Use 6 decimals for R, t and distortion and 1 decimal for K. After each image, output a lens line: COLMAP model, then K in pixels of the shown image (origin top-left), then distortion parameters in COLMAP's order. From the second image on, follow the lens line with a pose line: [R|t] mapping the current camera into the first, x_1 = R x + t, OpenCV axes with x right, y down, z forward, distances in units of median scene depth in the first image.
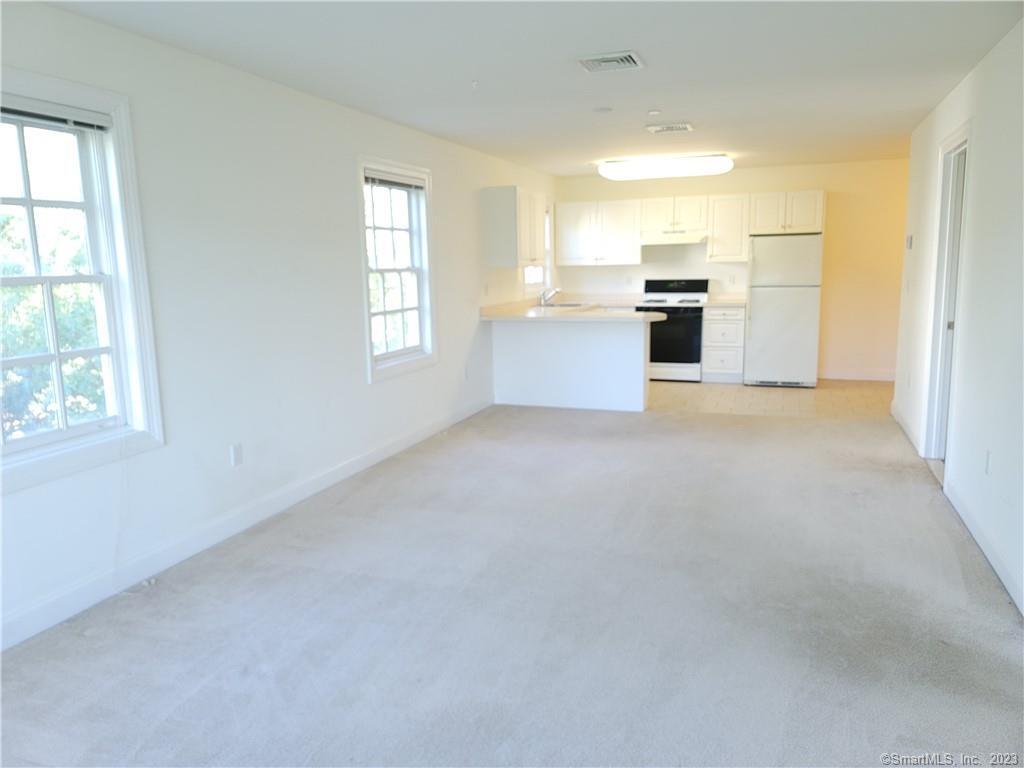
lens RADIAL K [[751.6, 0, 511.4], [0, 751.6, 385.7], [0, 0, 1]] dist [0.053169, -0.001439]
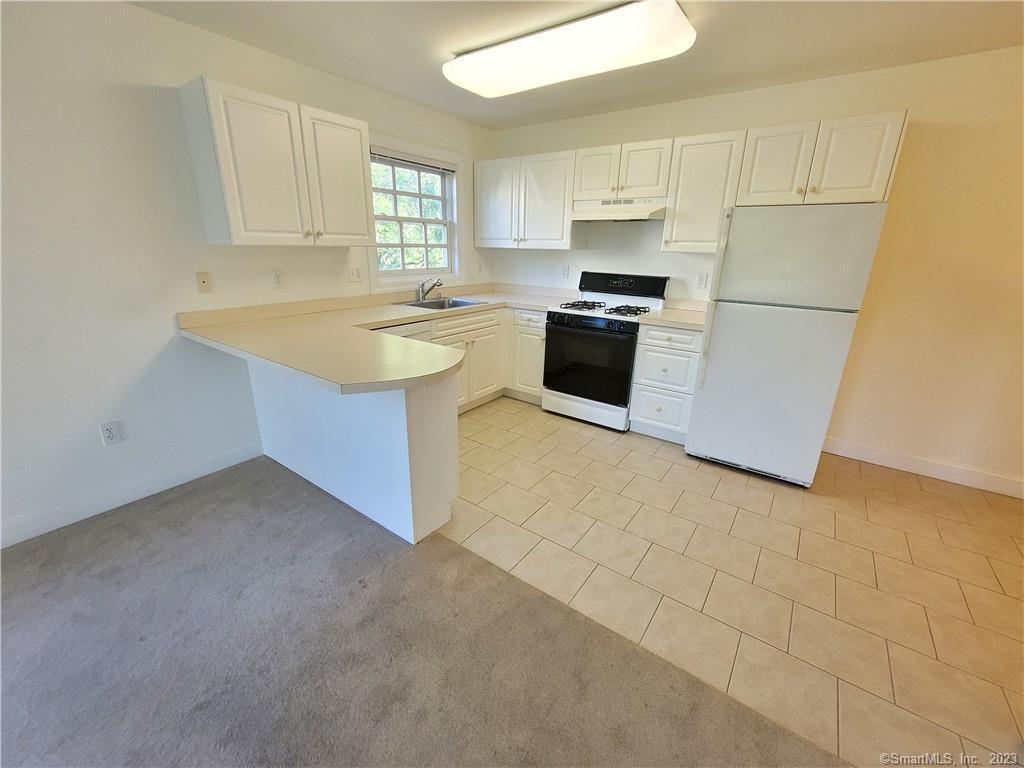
lens RADIAL K [[419.5, 0, 514.3], [0, 419.5, 379.5], [0, 0, 1]] dist [-0.002115, 0.000982]
pose [[0.962198, 0.117962, -0.245481, 0.242235], [-0.080140, 0.984060, 0.158754, -0.104214], [0.260295, -0.133080, 0.956314, 0.620413]]
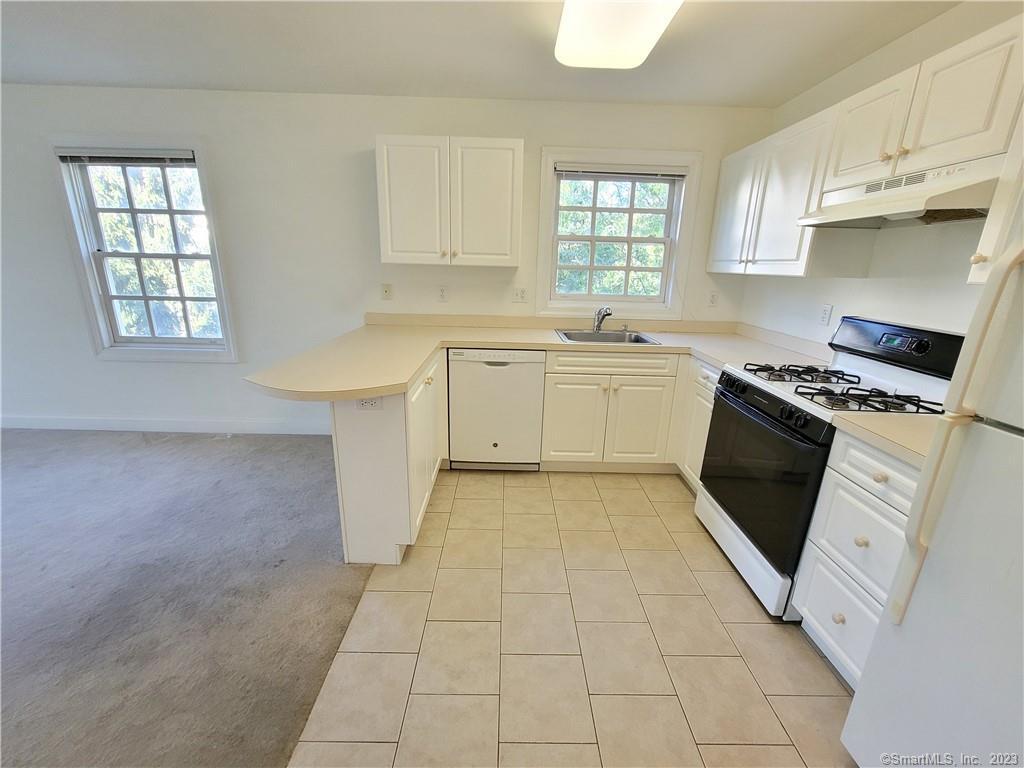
lens RADIAL K [[419.5, 0, 511.0], [0, 419.5, 381.8], [0, 0, 1]] dist [-0.002115, 0.000982]
pose [[0.359657, 0.281799, -0.889514, 0.349119], [-0.183512, 0.956049, 0.228678, -0.134774], [0.914861, 0.080991, 0.395563, 0.800070]]
